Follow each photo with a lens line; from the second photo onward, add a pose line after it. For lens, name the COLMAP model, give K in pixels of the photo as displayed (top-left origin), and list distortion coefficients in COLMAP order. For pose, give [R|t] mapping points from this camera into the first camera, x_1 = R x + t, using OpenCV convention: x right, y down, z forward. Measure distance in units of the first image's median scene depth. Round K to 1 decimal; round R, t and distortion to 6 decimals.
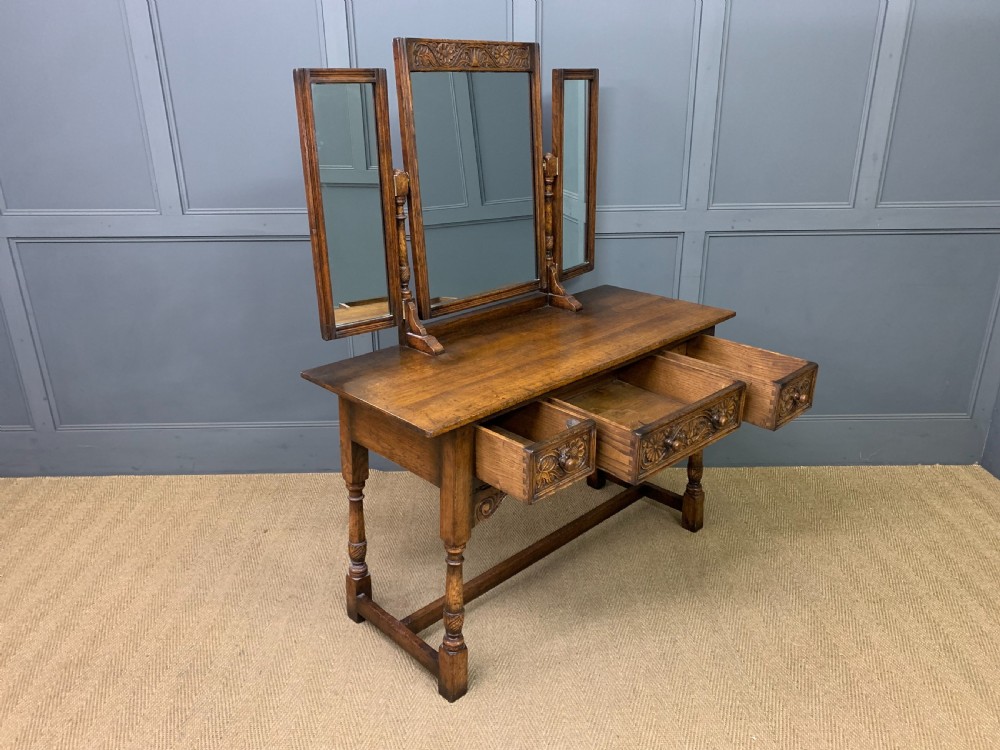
lens RADIAL K [[774.0, 0, 499.1], [0, 774.0, 381.8], [0, 0, 1]] dist [0.038169, -0.045394]
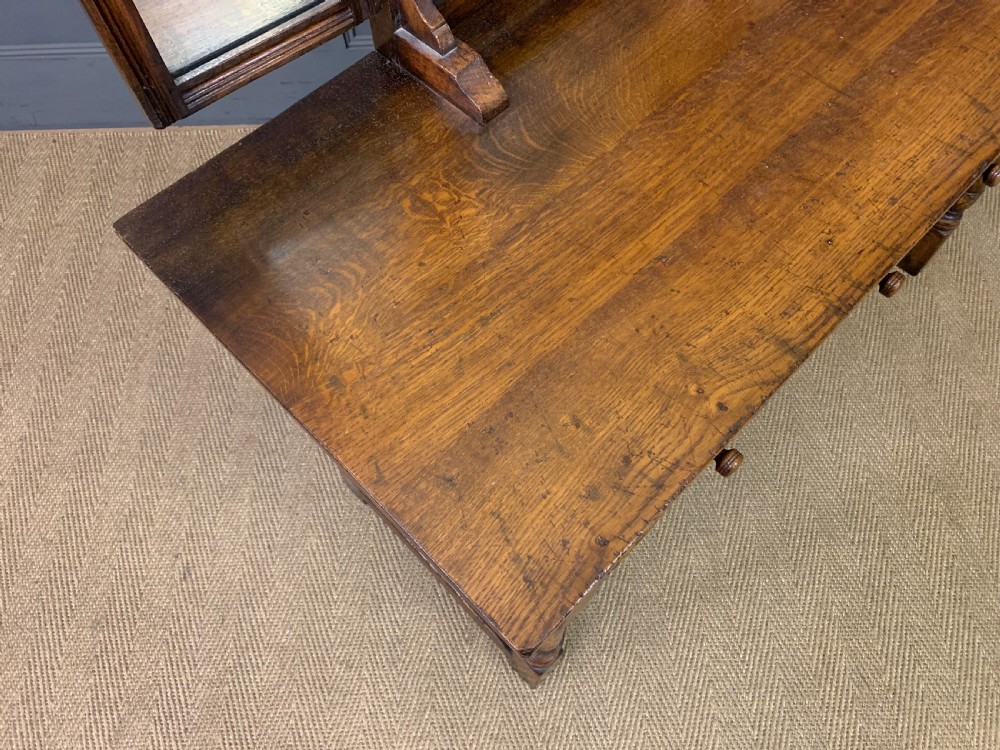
lens RADIAL K [[774.0, 0, 499.1], [0, 774.0, 381.8], [0, 0, 1]] dist [0.038169, -0.045394]
pose [[0.999813, -0.017615, -0.007991, -0.072647], [0.018431, 0.742346, 0.669763, -0.177072], [-0.005866, -0.669785, 0.742532, 0.634475]]
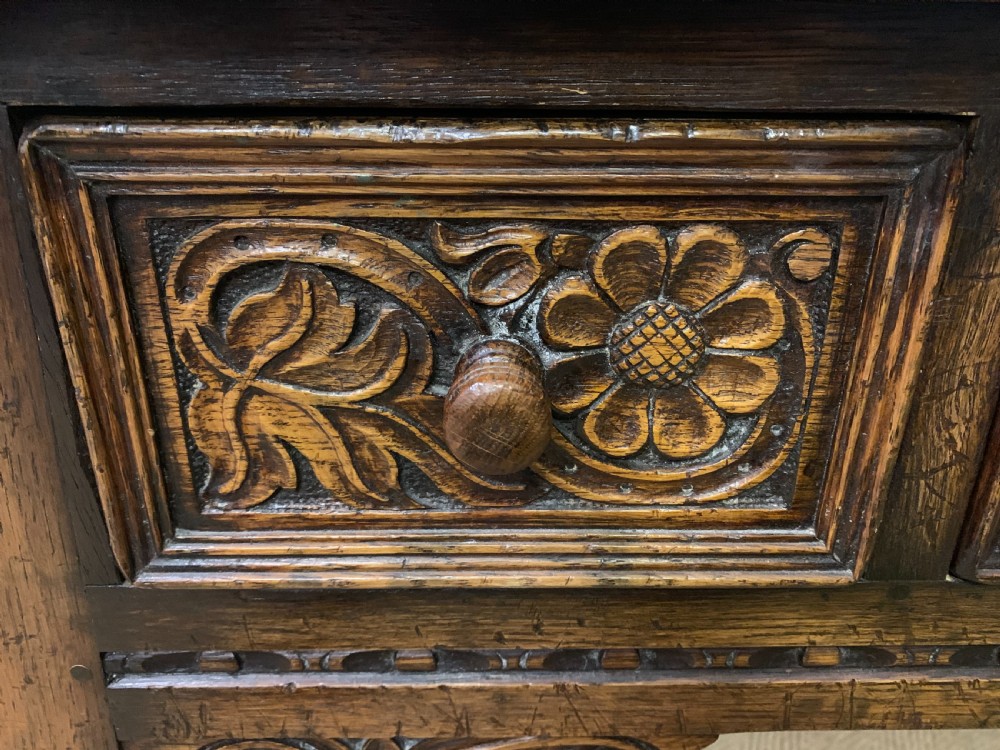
lens RADIAL K [[755.0, 0, 500.0], [0, 755.0, 375.0], [0, 0, 1]] dist [-0.004862, -0.001693]
pose [[0.734101, 0.286997, -0.615410, 0.069196], [-0.262352, 0.955793, 0.132784, 0.049576], [0.626313, 0.063978, 0.776942, 0.785957]]
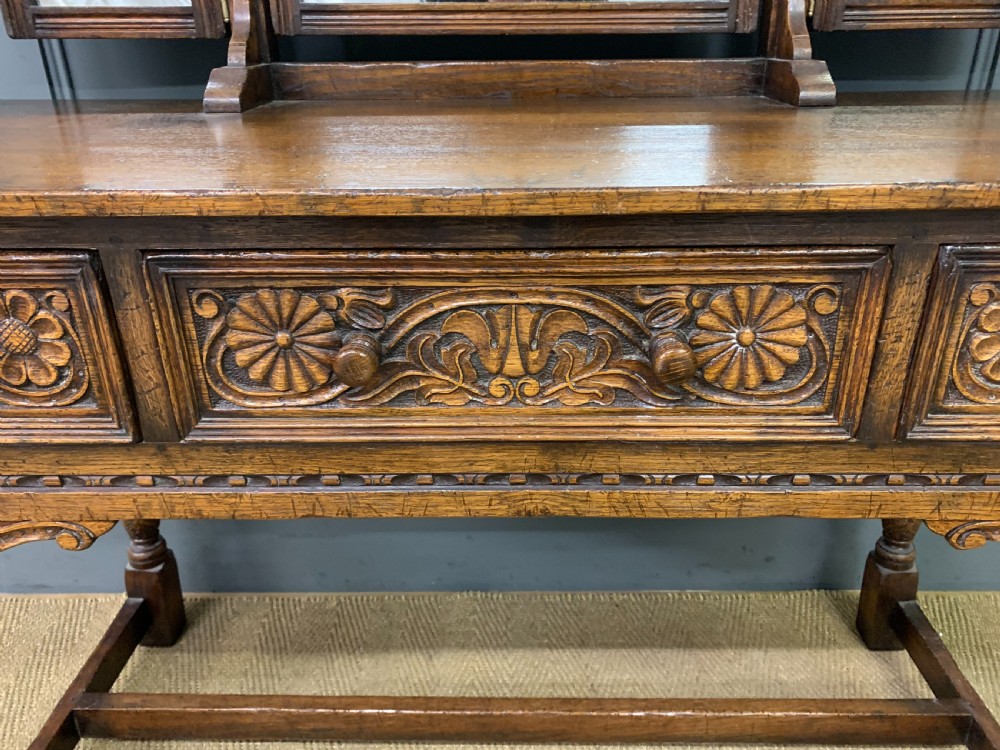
lens RADIAL K [[774.0, 0, 499.1], [0, 774.0, 381.8], [0, 0, 1]] dist [0.038169, -0.045394]
pose [[0.704185, 0.298759, -0.644101, 0.281066], [-0.253027, 0.953198, 0.165500, -0.009213], [0.663401, 0.046433, 0.746822, 0.792454]]
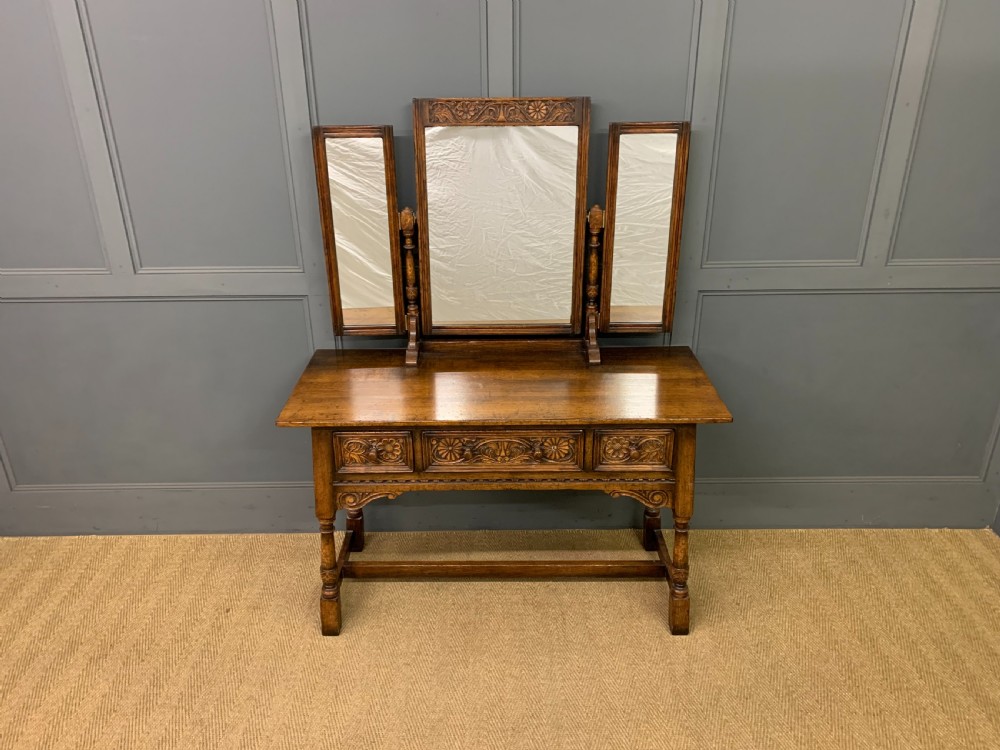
lens RADIAL K [[771.3, 0, 492.3], [0, 771.3, 373.9], [0, 0, 1]] dist [0.115864, -0.005054]
pose [[0.714100, 0.284666, -0.639551, 0.740023], [-0.251785, 0.956892, 0.144781, -0.220209], [0.653196, 0.057642, 0.754992, 0.189897]]
